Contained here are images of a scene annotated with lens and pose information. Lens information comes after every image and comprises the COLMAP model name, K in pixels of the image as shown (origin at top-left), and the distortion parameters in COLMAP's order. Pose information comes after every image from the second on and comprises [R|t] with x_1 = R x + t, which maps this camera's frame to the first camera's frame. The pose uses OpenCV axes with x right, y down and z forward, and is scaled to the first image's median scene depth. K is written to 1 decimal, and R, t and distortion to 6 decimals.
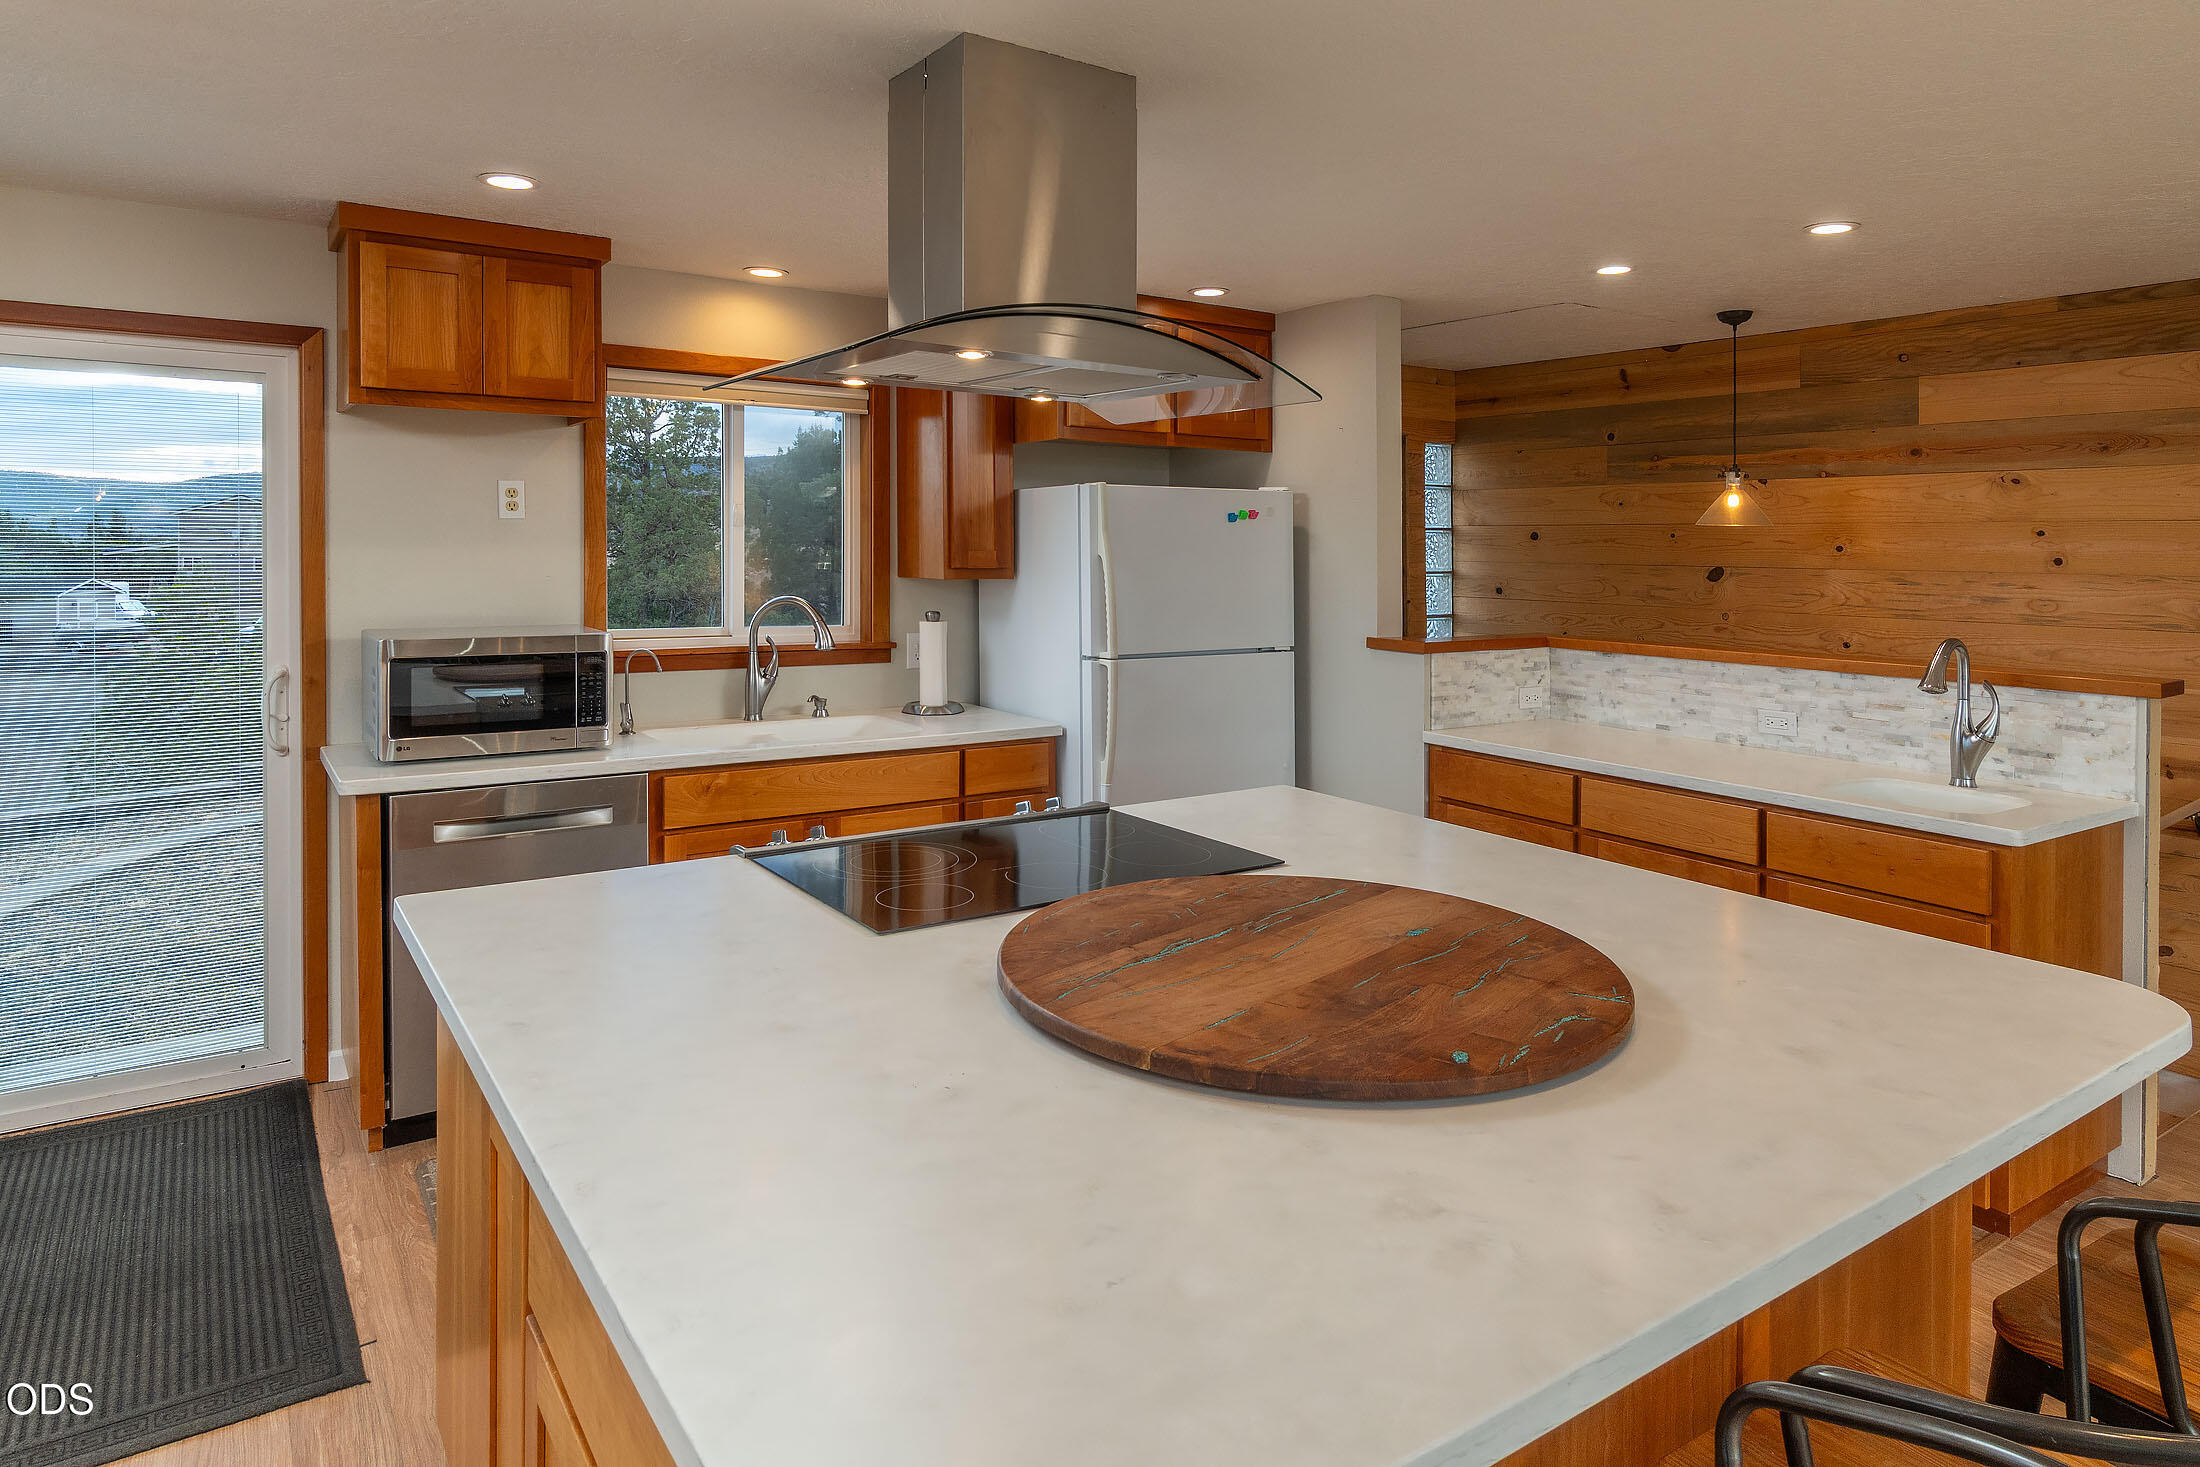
lens RADIAL K [[1298.3, 0, 1100.0], [0, 1298.3, 730.9], [0, 0, 1]] dist [-0.002980, 0.000077]
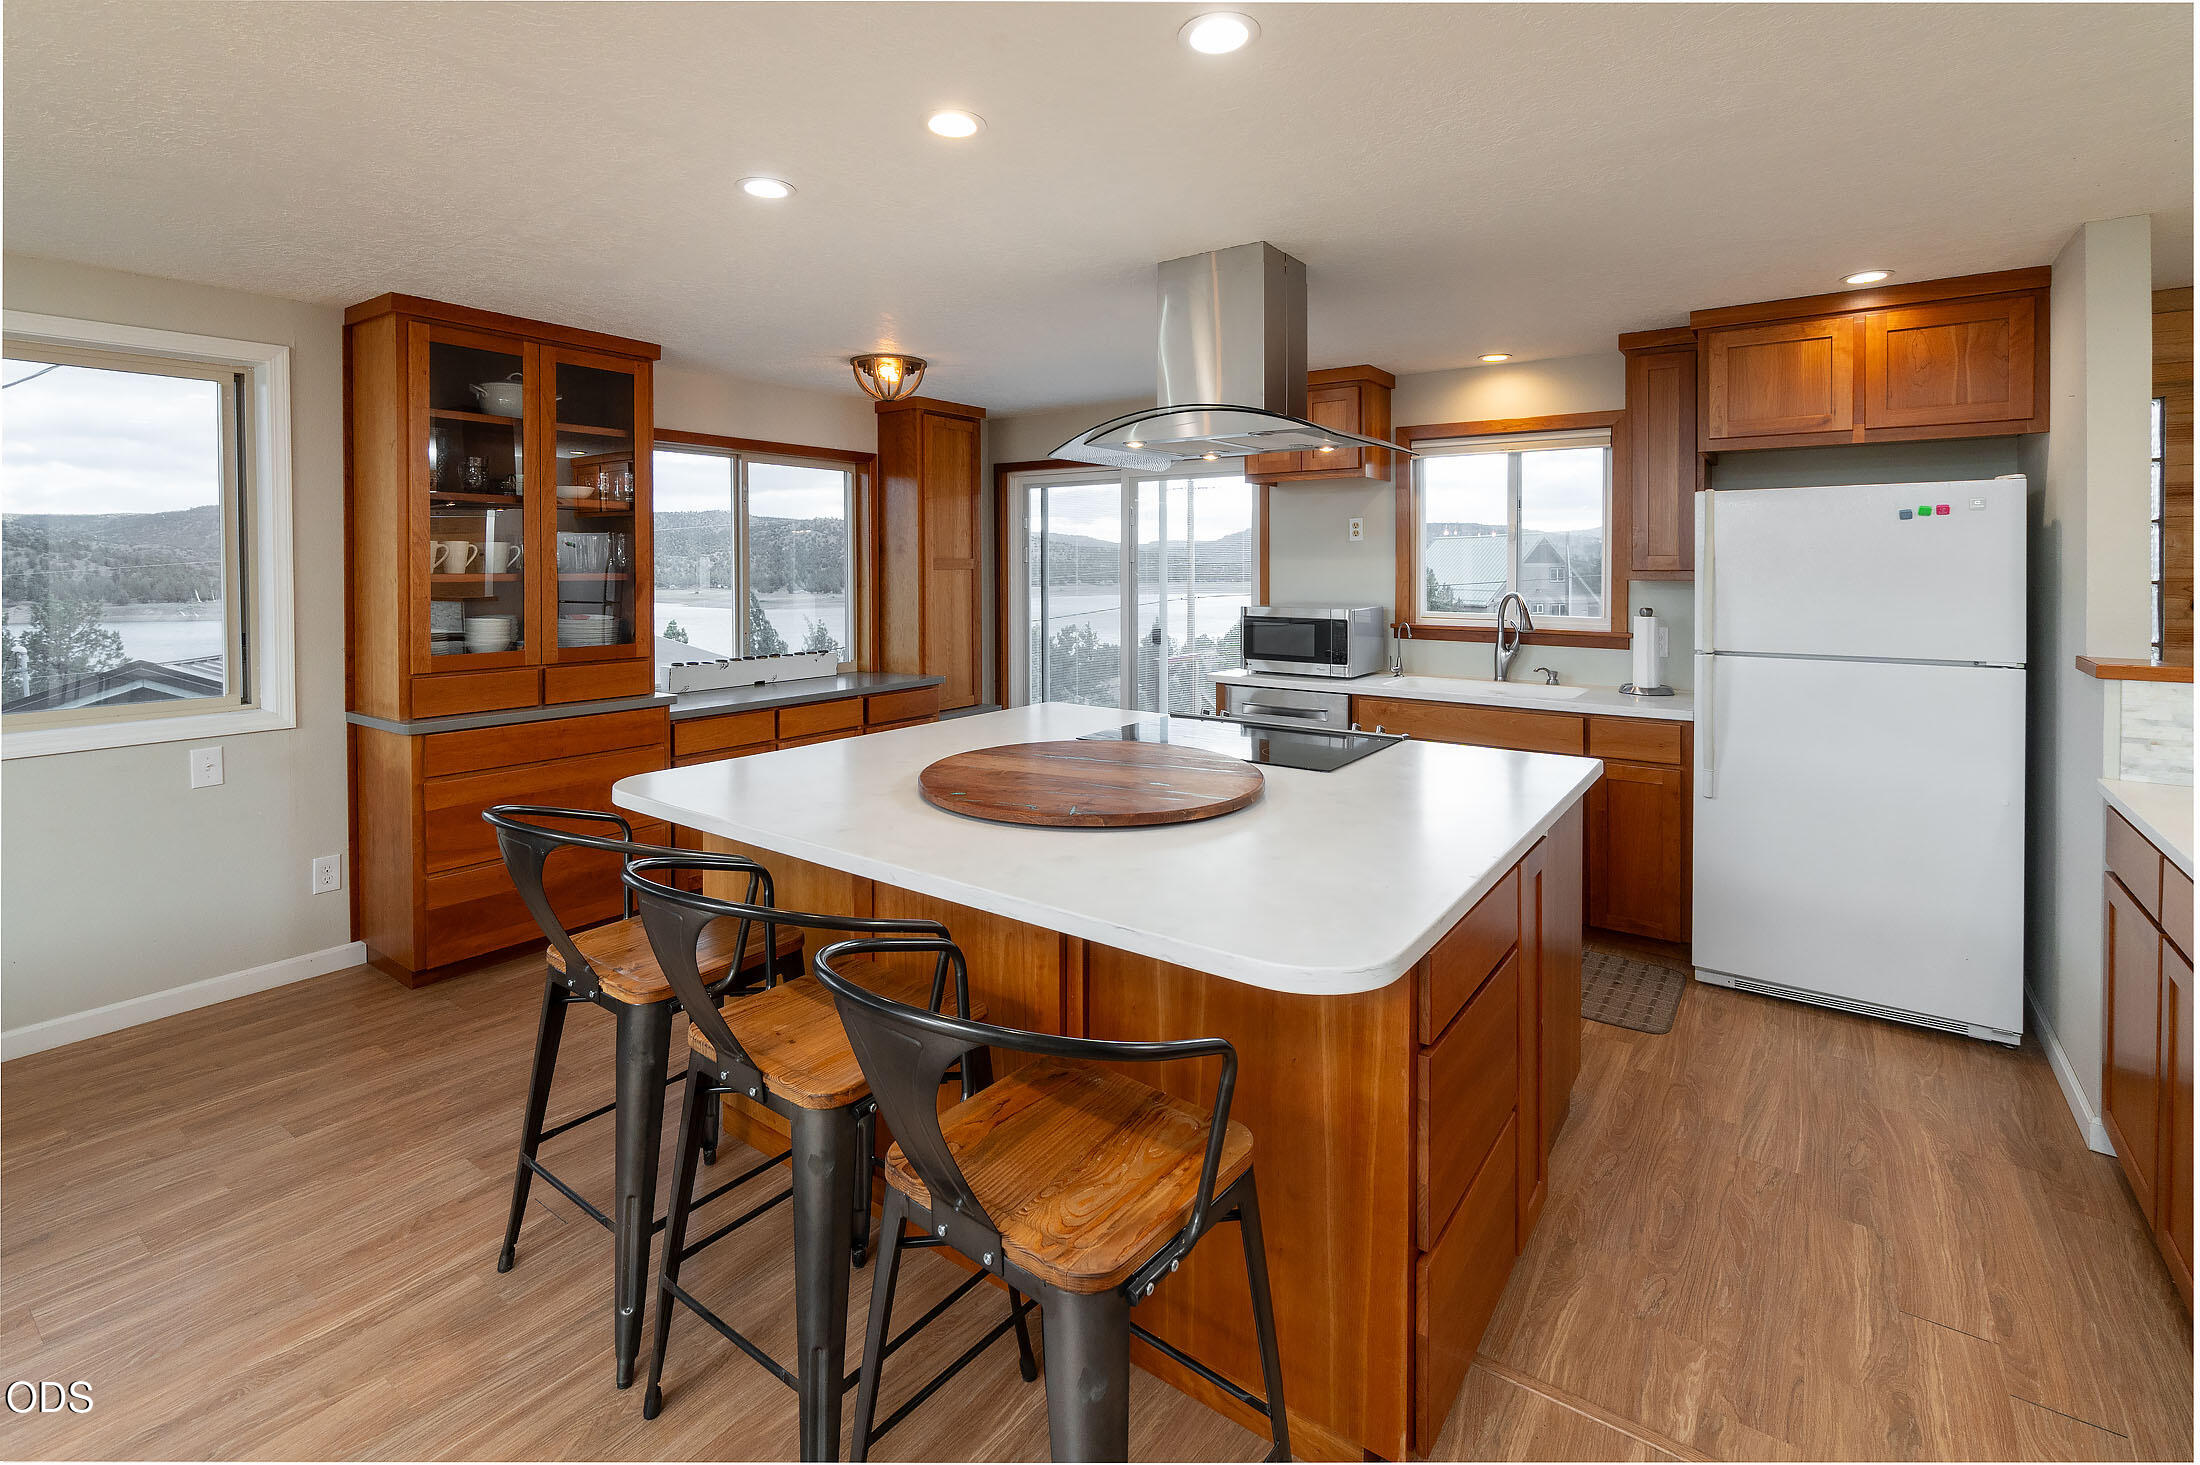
lens RADIAL K [[994.2, 0, 1103.9], [0, 994.2, 734.4], [0, 0, 1]] dist [-0.006312, 0.000160]
pose [[0.335943, 0.149227, -0.929986, 0.245801], [-0.123467, 0.985827, 0.113586, -0.008999], [0.933755, 0.076664, 0.349607, 0.101482]]
